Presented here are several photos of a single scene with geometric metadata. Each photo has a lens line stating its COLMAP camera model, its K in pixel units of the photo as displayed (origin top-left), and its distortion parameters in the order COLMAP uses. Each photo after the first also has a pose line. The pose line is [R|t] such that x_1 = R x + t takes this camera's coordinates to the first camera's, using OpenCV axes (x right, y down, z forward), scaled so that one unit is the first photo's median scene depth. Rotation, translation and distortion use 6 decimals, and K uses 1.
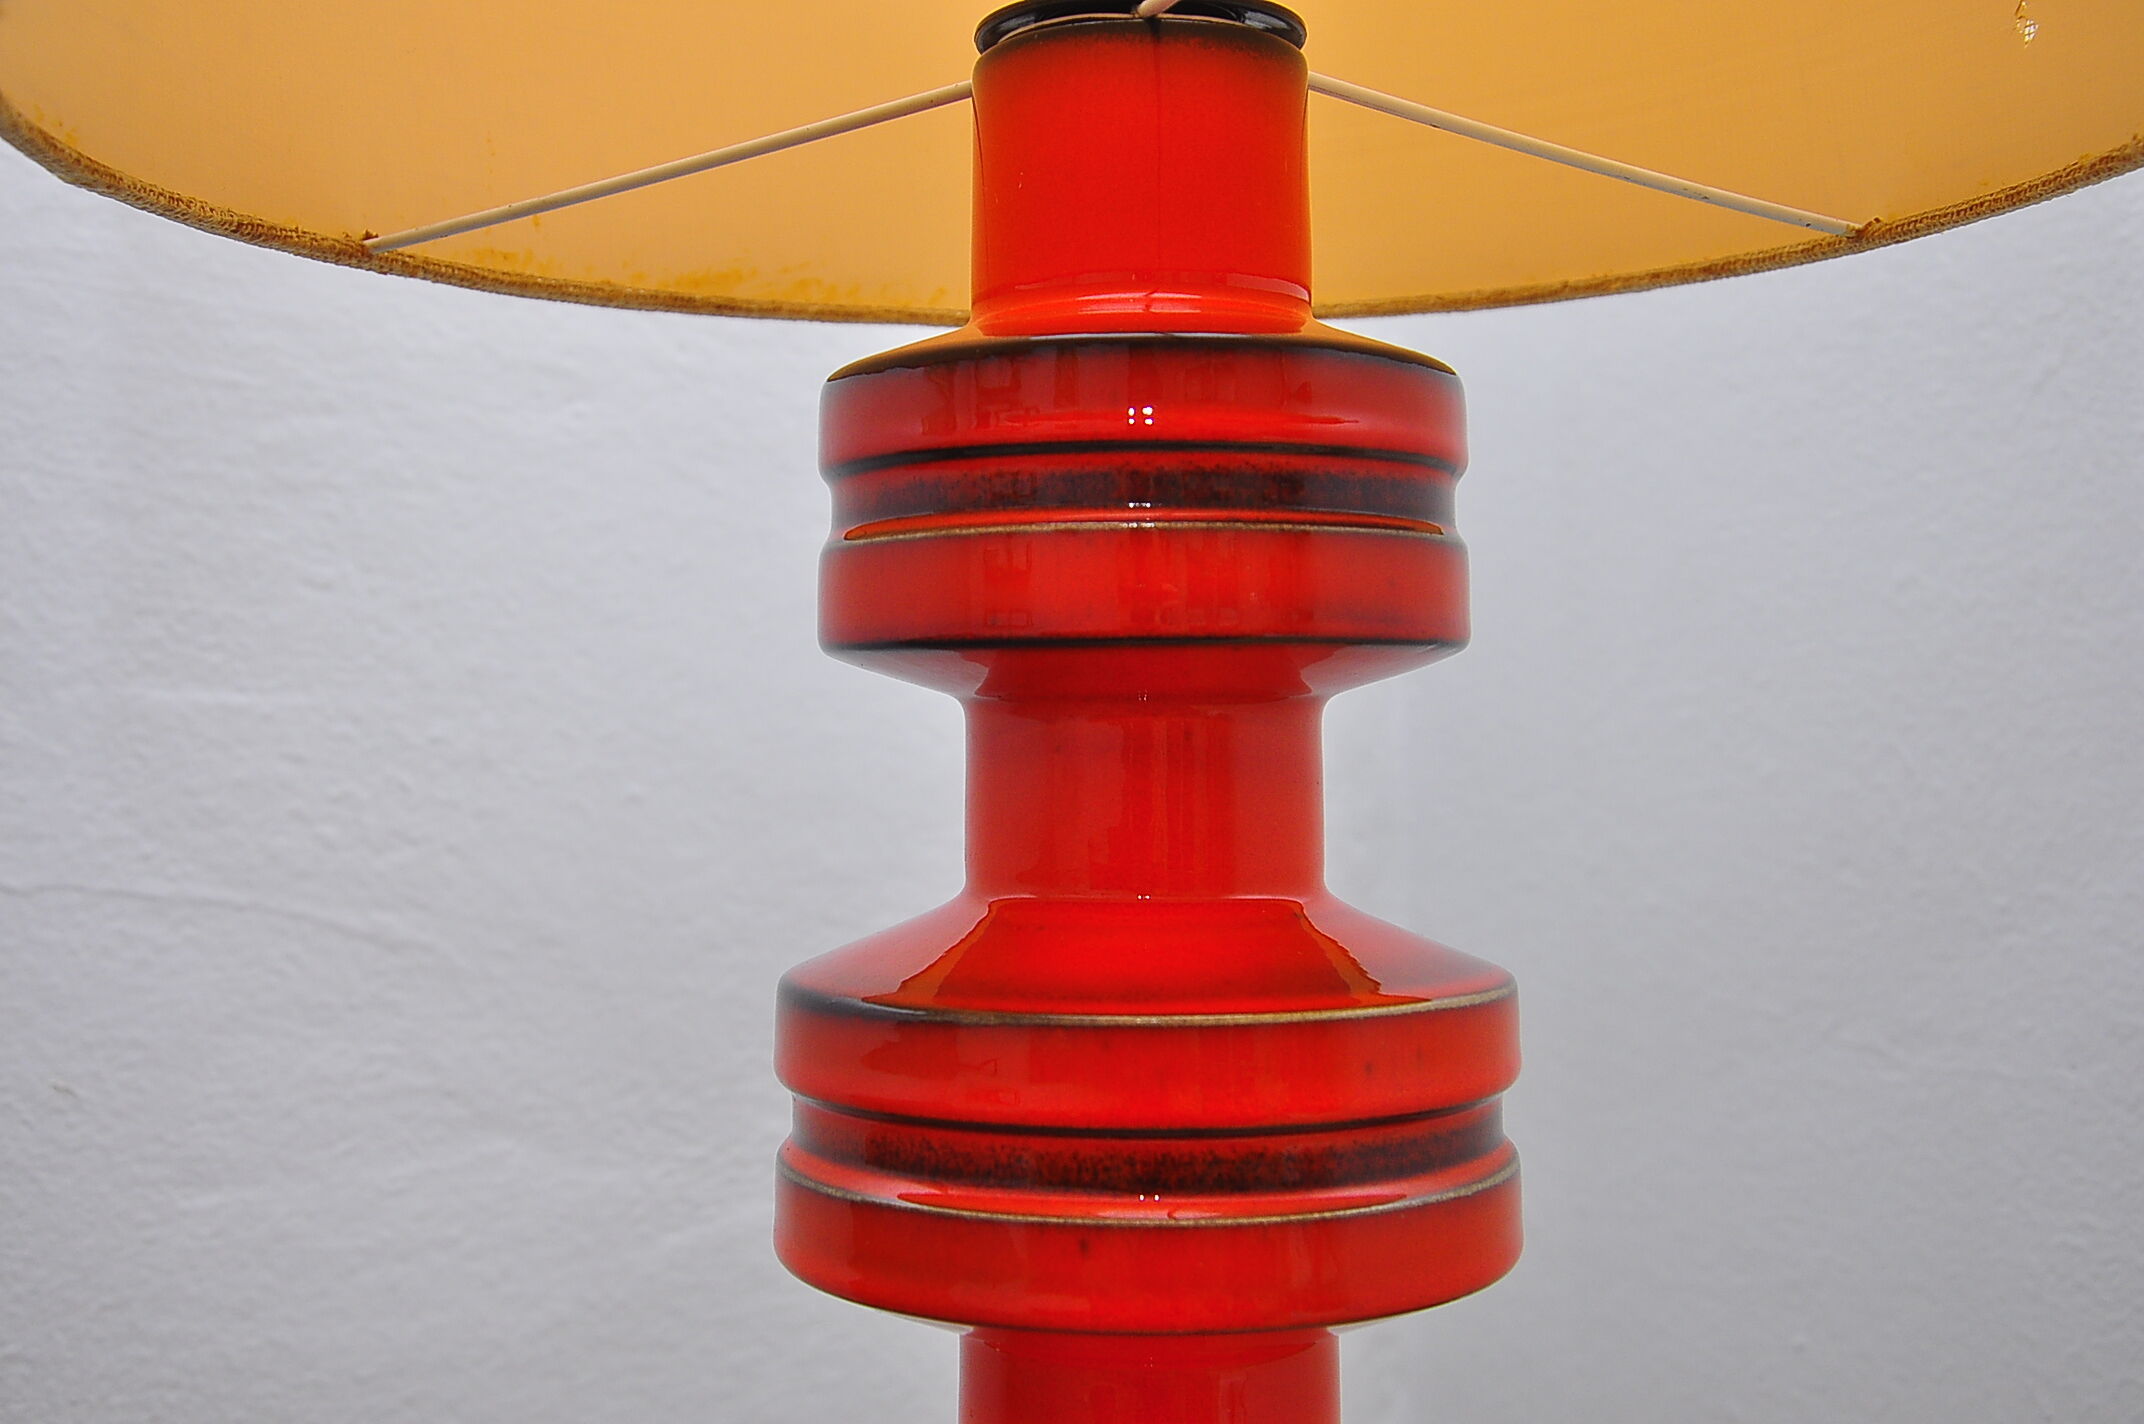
lens RADIAL K [[2465.0, 0, 1053.8], [0, 2465.0, 715.0], [0, 0, 1]] dist [0.068370, 0.000000]
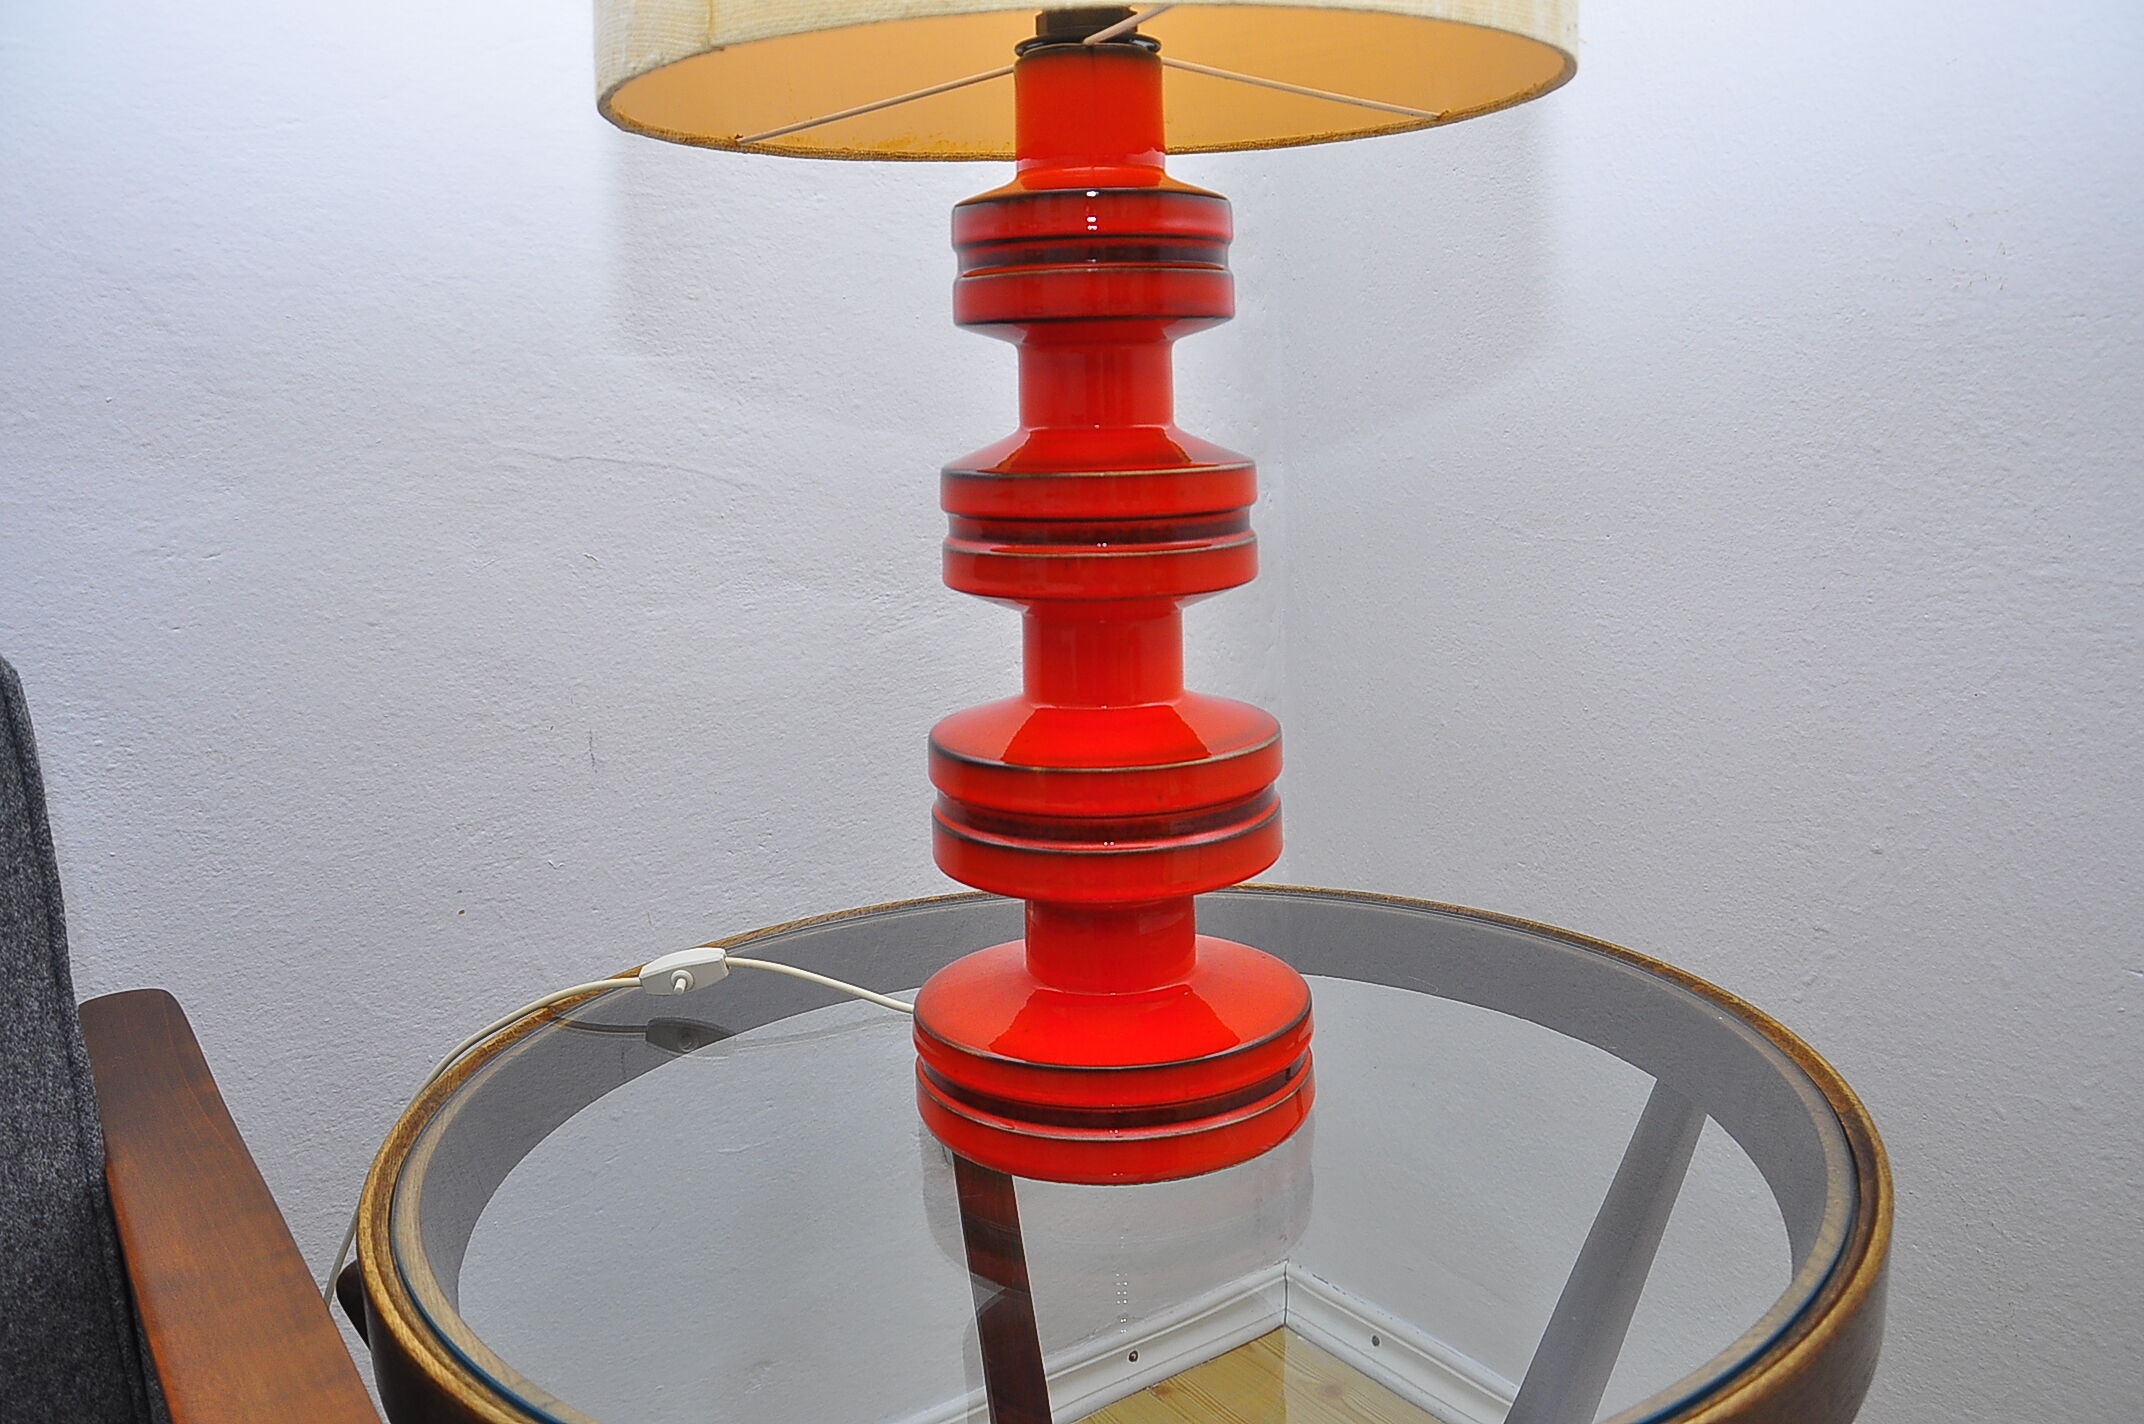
lens RADIAL K [[1687.2, 0, 1051.4], [0, 1687.2, 712.7], [0, 0, 1]] dist [-0.128592, 0.065032]
pose [[0.999149, -0.014484, -0.038617, 0.040939], [0.022006, 0.979111, 0.202131, 0.010854], [0.034883, -0.202809, 0.978597, -0.485586]]
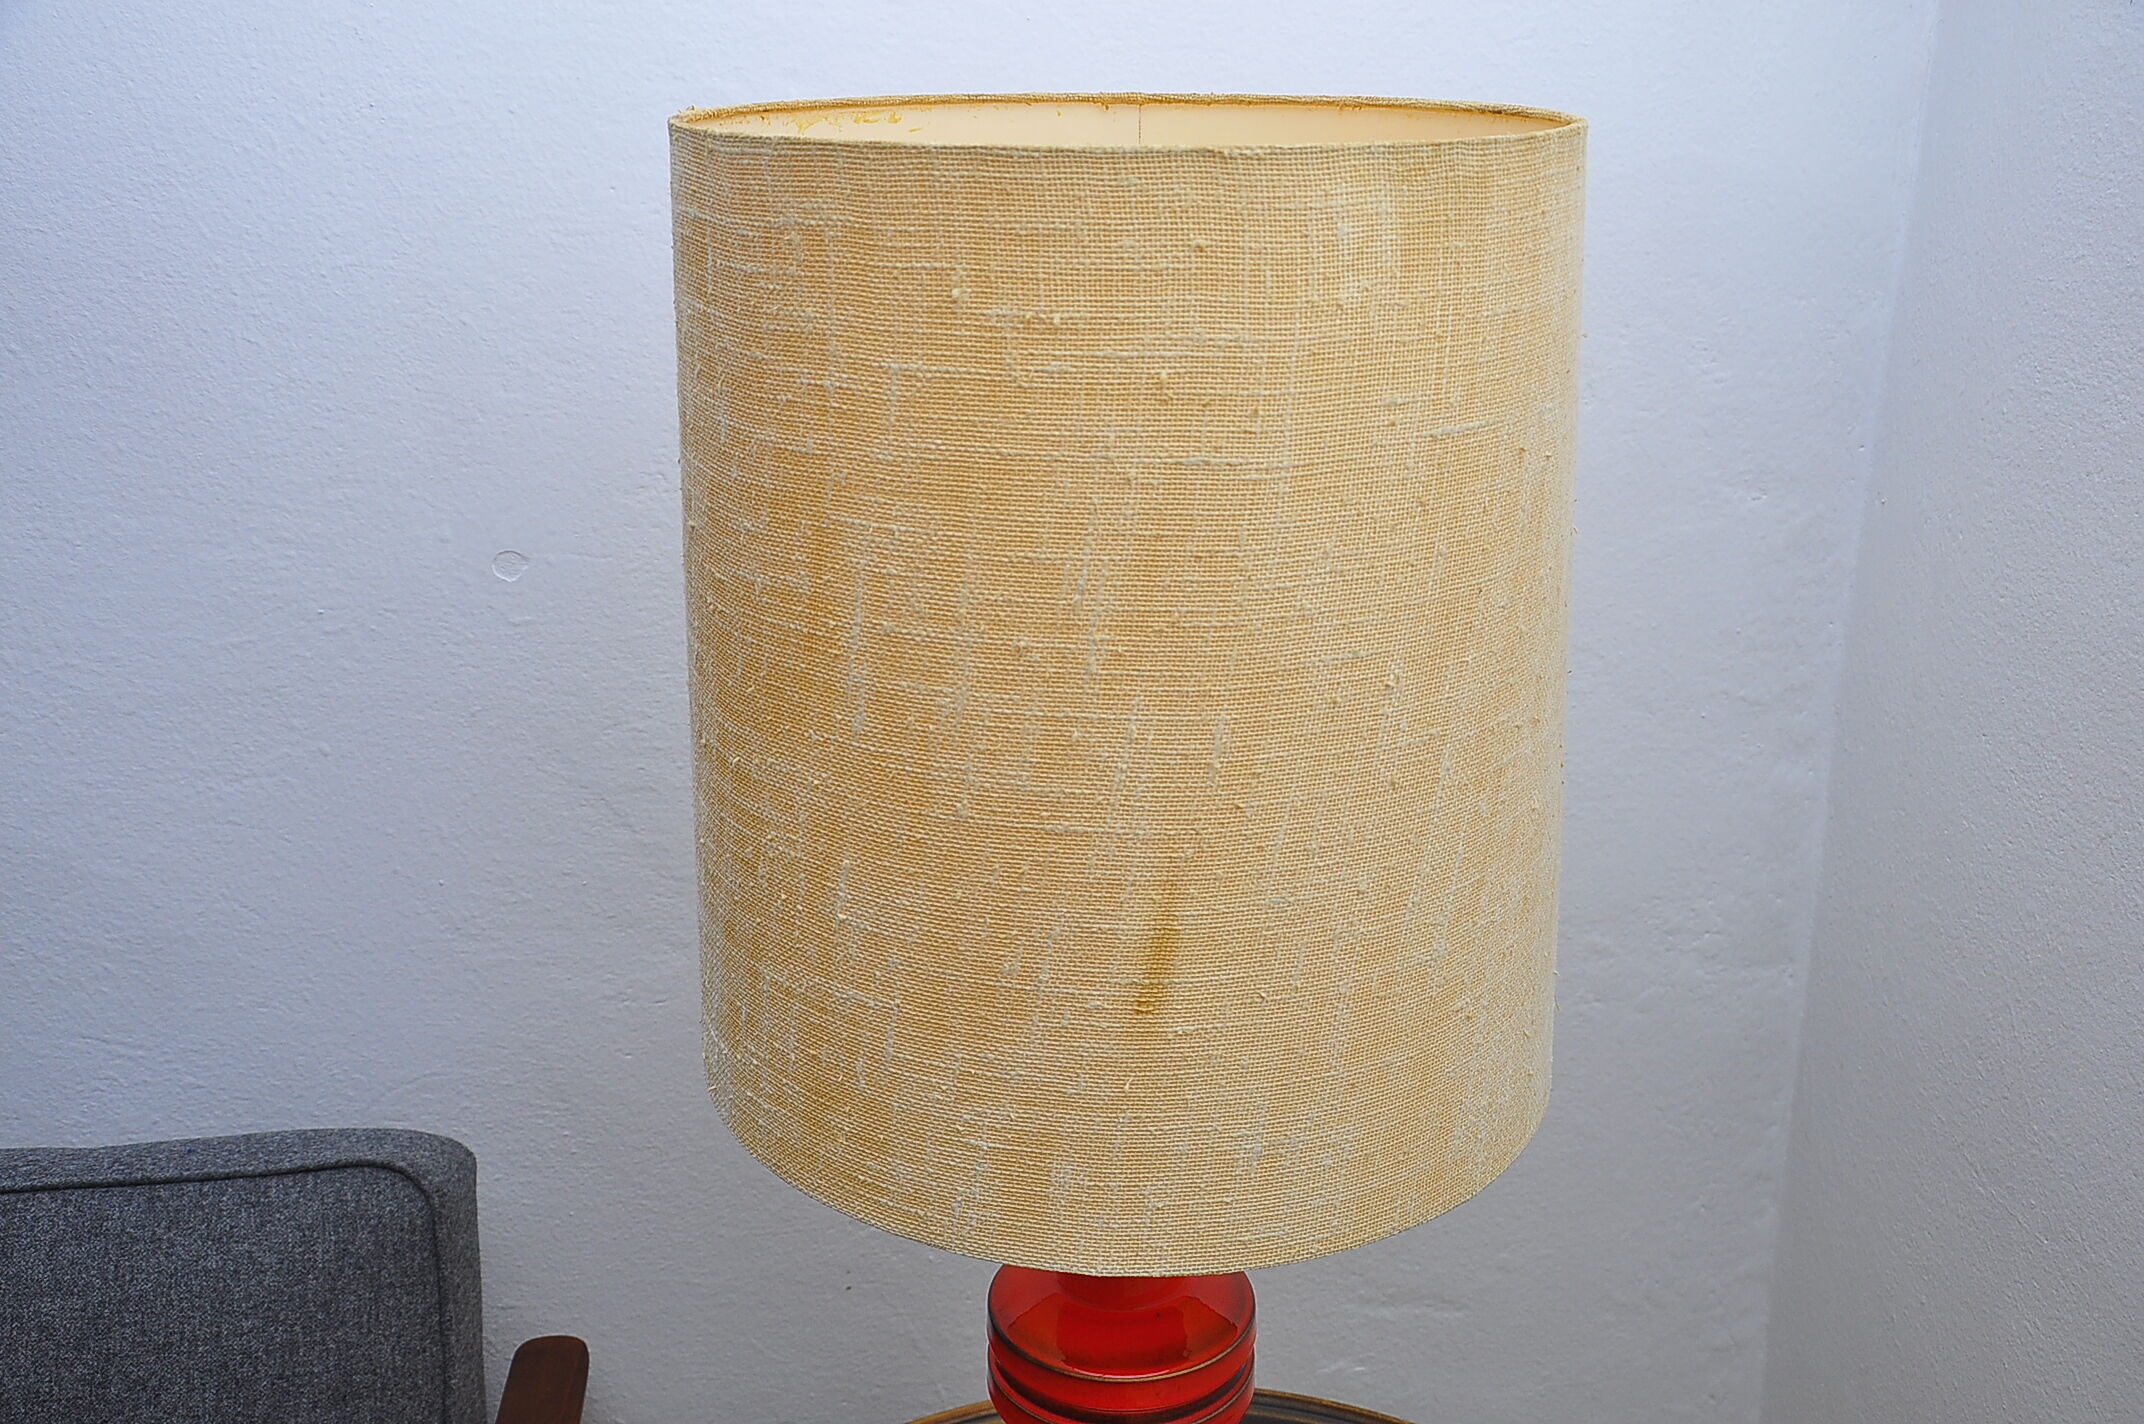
lens RADIAL K [[2224.5, 0, 1056.0], [0, 2224.5, 703.6], [0, 0, 1]] dist [-0.042006, 0.000000]
pose [[0.844789, 0.169719, -0.507471, 0.885434], [0.007199, 0.944677, 0.327923, -1.093687], [0.535051, -0.280679, 0.796831, -0.677471]]
